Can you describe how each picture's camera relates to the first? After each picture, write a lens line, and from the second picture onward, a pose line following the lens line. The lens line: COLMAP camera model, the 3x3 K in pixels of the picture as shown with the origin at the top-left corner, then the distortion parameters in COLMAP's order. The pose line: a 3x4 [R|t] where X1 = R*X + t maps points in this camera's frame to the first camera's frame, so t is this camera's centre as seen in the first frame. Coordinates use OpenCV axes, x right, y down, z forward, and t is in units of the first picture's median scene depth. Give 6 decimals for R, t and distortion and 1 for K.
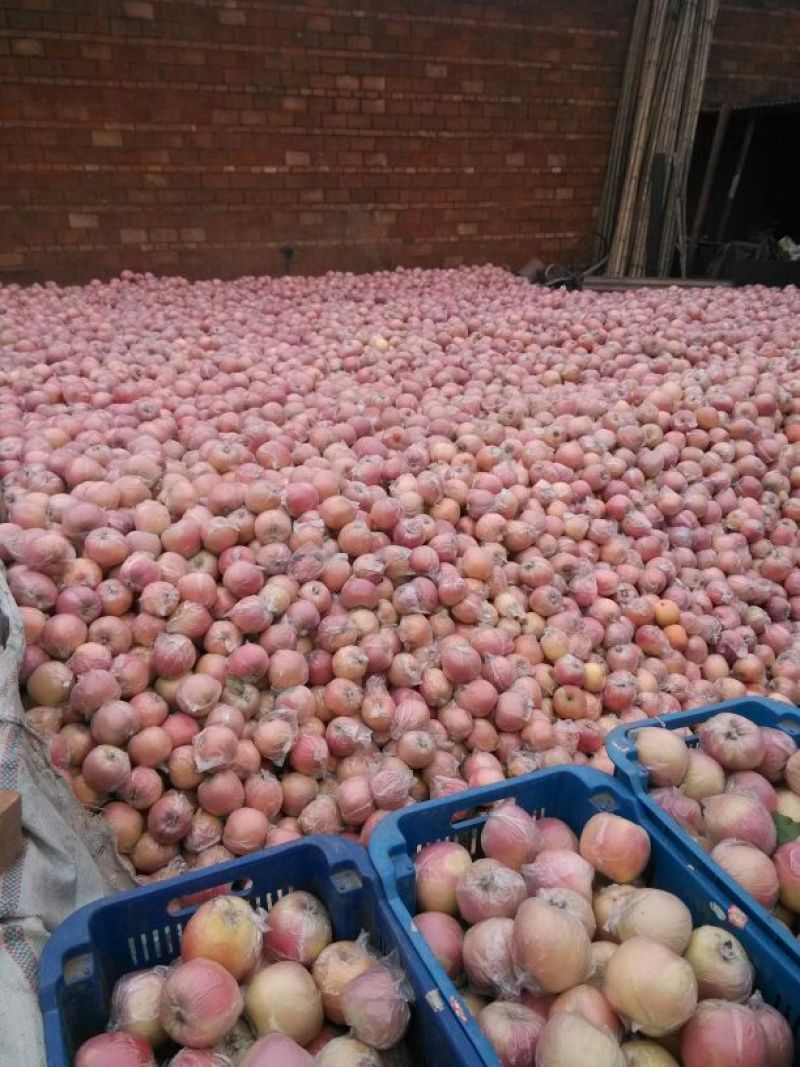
lens RADIAL K [[922.7, 0, 381.0], [0, 922.7, 553.1], [0, 0, 1]] dist [0.089554, -0.137195]
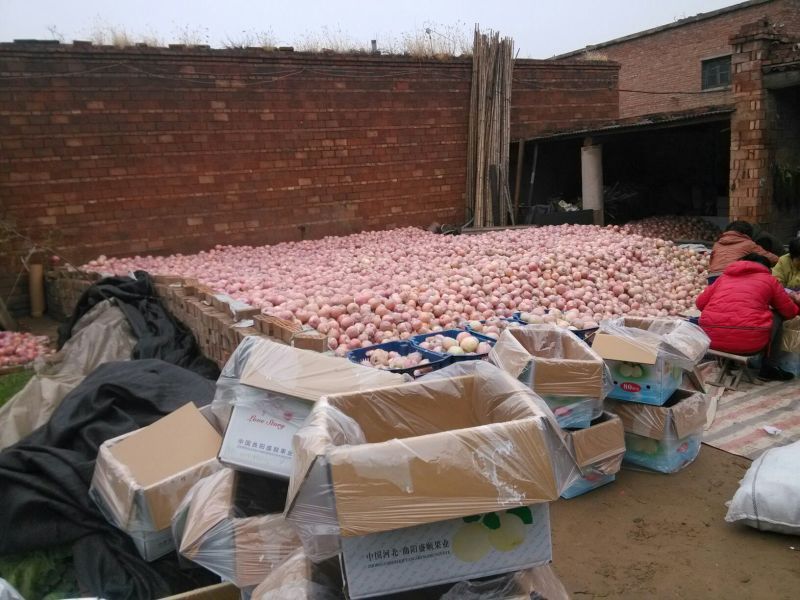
lens RADIAL K [[691.8, 0, 403.2], [0, 691.8, 301.1], [0, 0, 1]] dist [0.089554, -0.137195]
pose [[0.990883, -0.091894, 0.098521, -0.055509], [0.110404, 0.972960, -0.202880, 0.130140], [-0.077214, 0.211908, 0.974235, -0.360946]]
